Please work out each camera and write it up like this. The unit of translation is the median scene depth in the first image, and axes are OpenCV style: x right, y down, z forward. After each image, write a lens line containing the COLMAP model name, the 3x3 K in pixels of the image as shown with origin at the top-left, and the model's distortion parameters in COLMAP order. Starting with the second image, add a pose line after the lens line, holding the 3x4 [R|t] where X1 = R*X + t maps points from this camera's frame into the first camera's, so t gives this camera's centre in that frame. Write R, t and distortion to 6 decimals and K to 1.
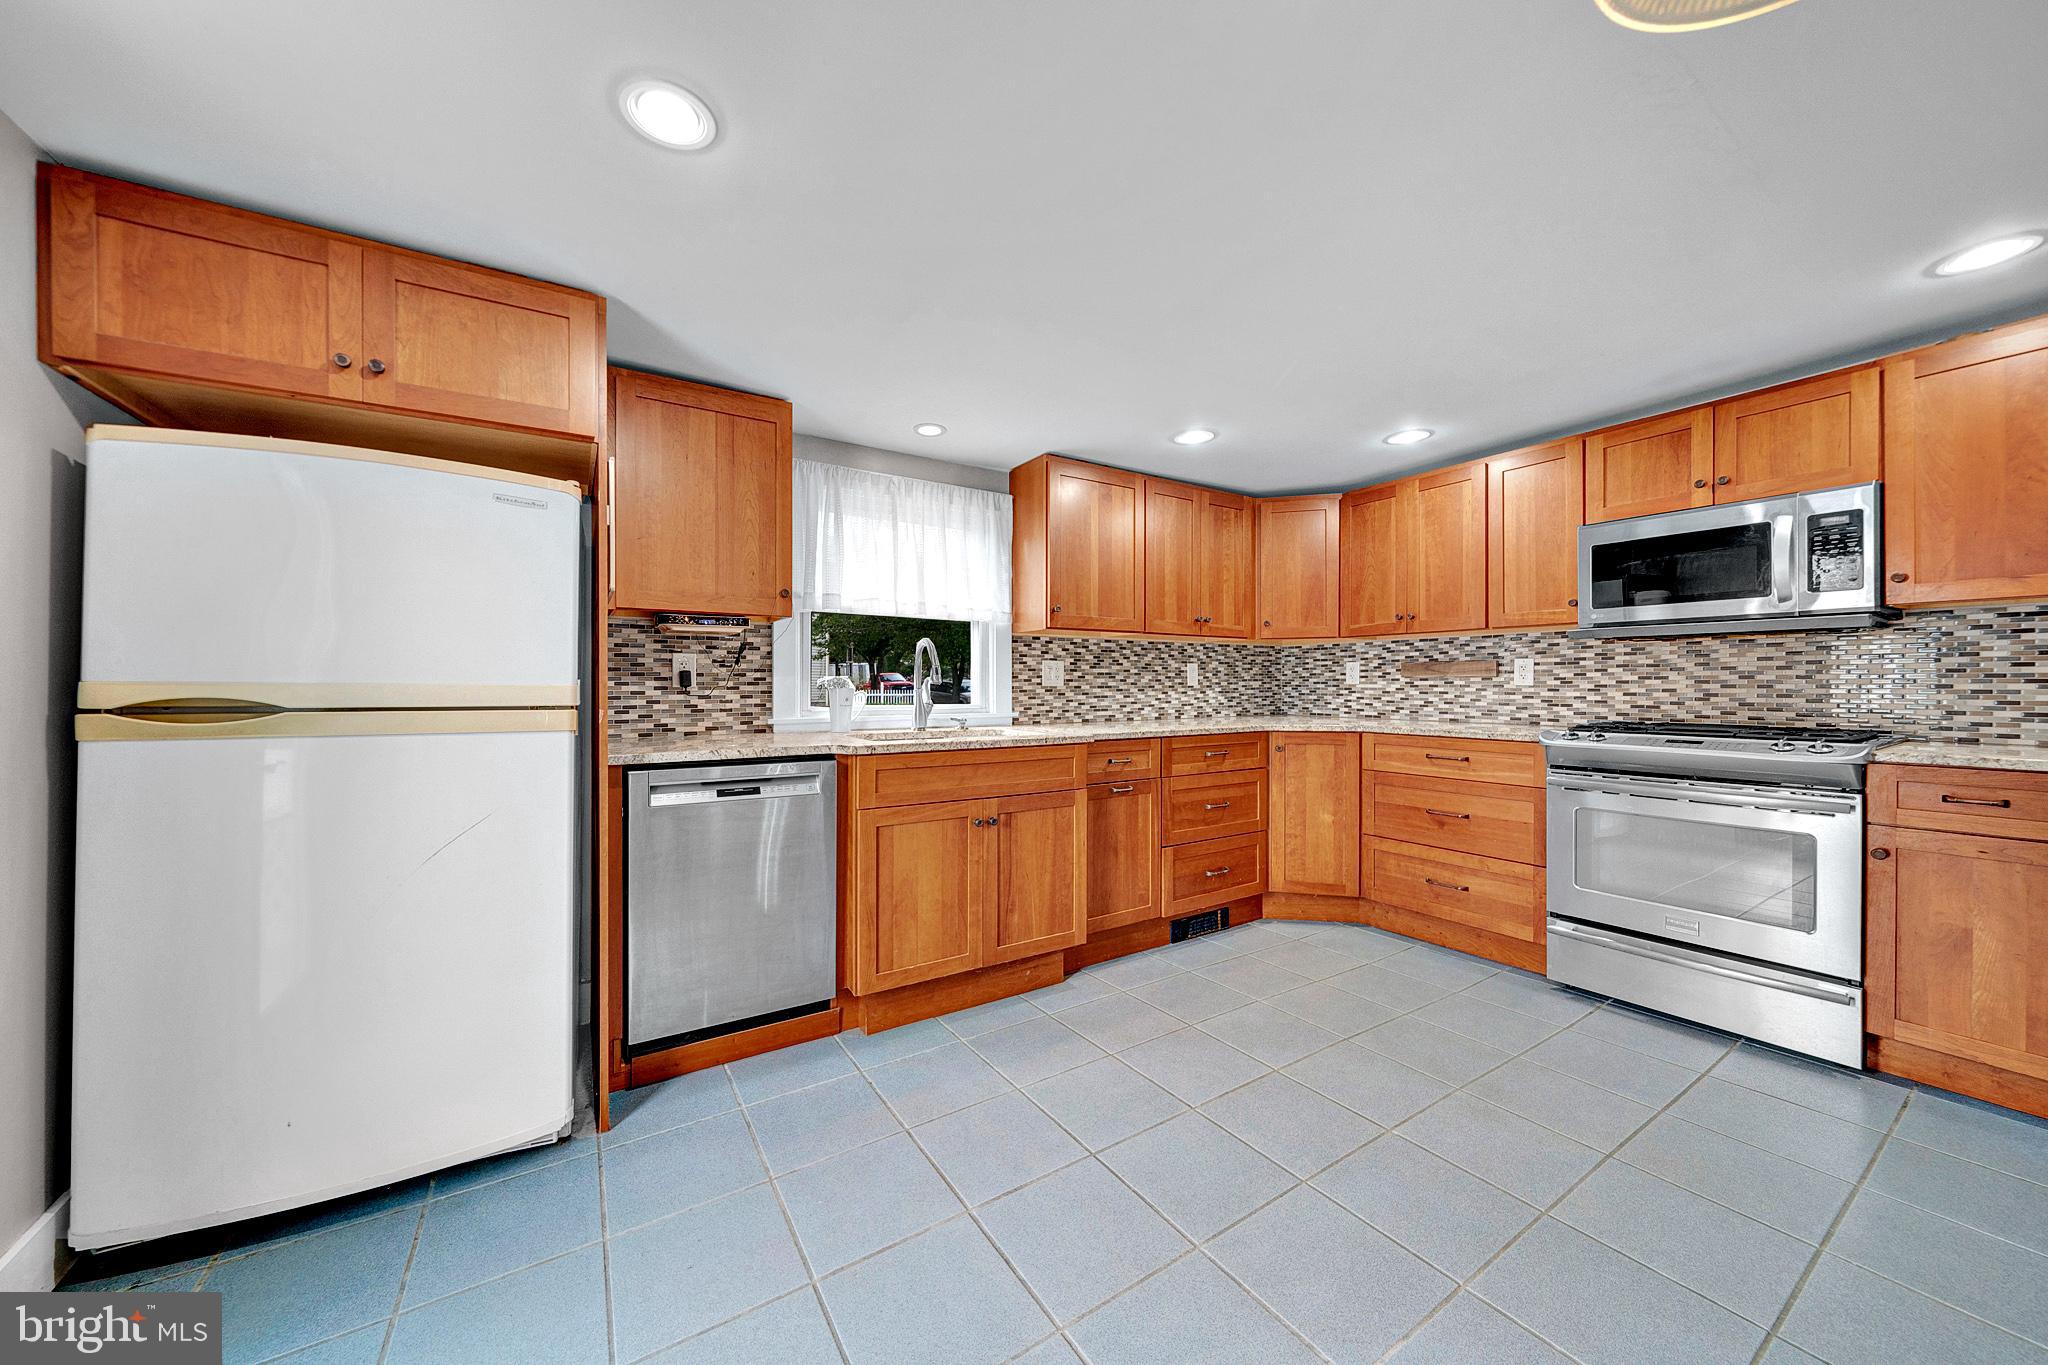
lens RADIAL K [[712.5, 0, 1018.3], [0, 712.5, 686.6], [0, 0, 1]] dist [0.011174, -0.000120]
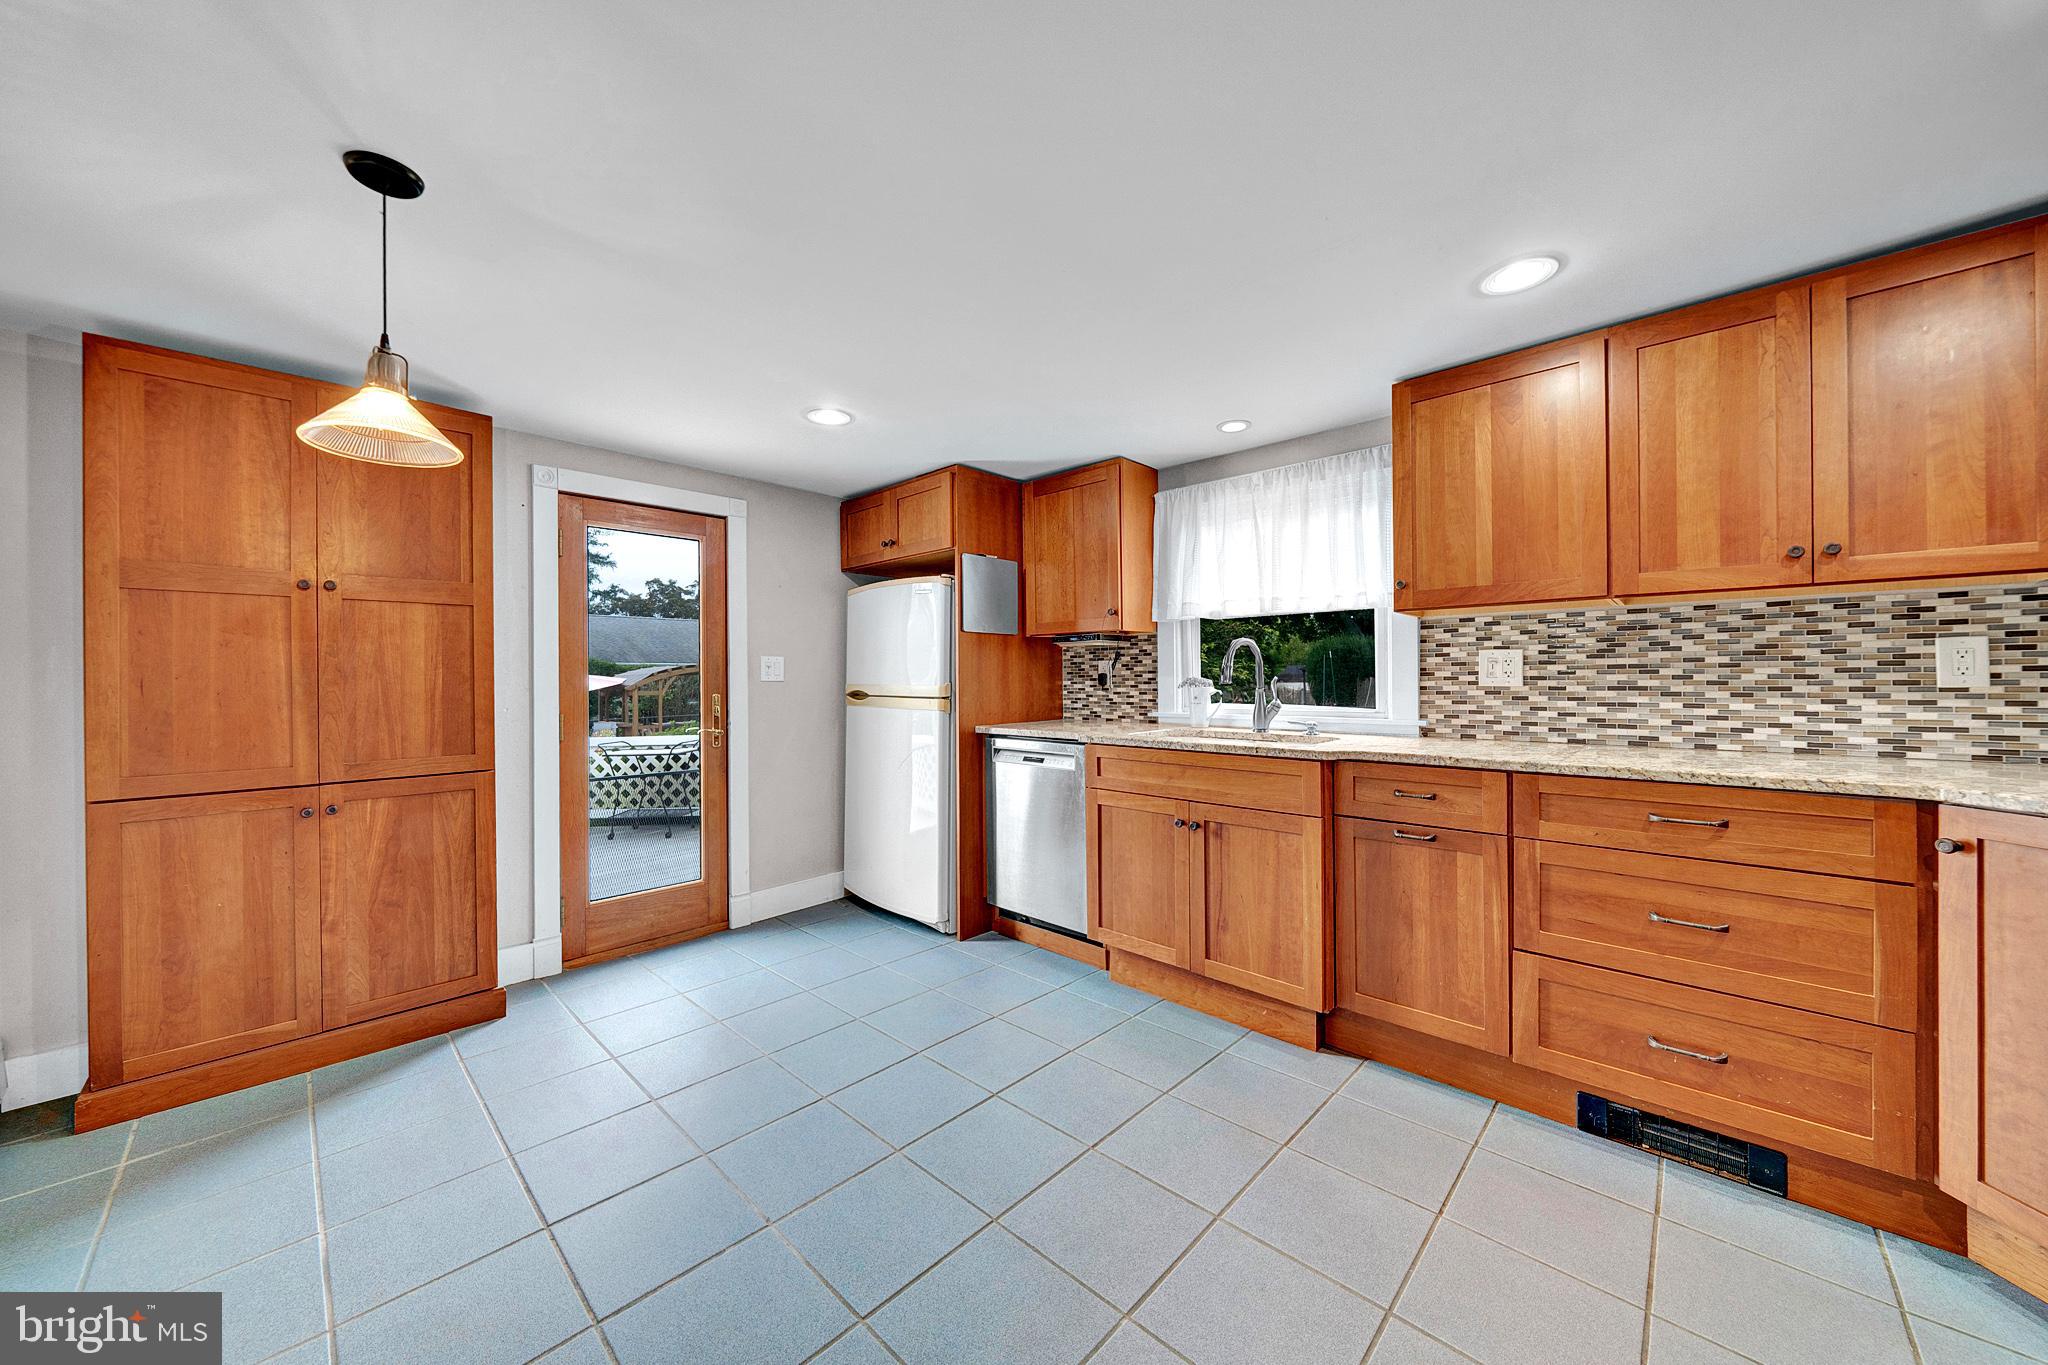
lens RADIAL K [[712.5, 0, 1021.9], [0, 712.5, 678.4], [0, 0, 1]] dist [0.011174, -0.000120]
pose [[0.256285, -0.004152, -0.966592, 0.617867], [-0.001146, 0.999989, -0.004599, -0.004785], [0.966601, 0.002287, 0.256277, 0.381017]]
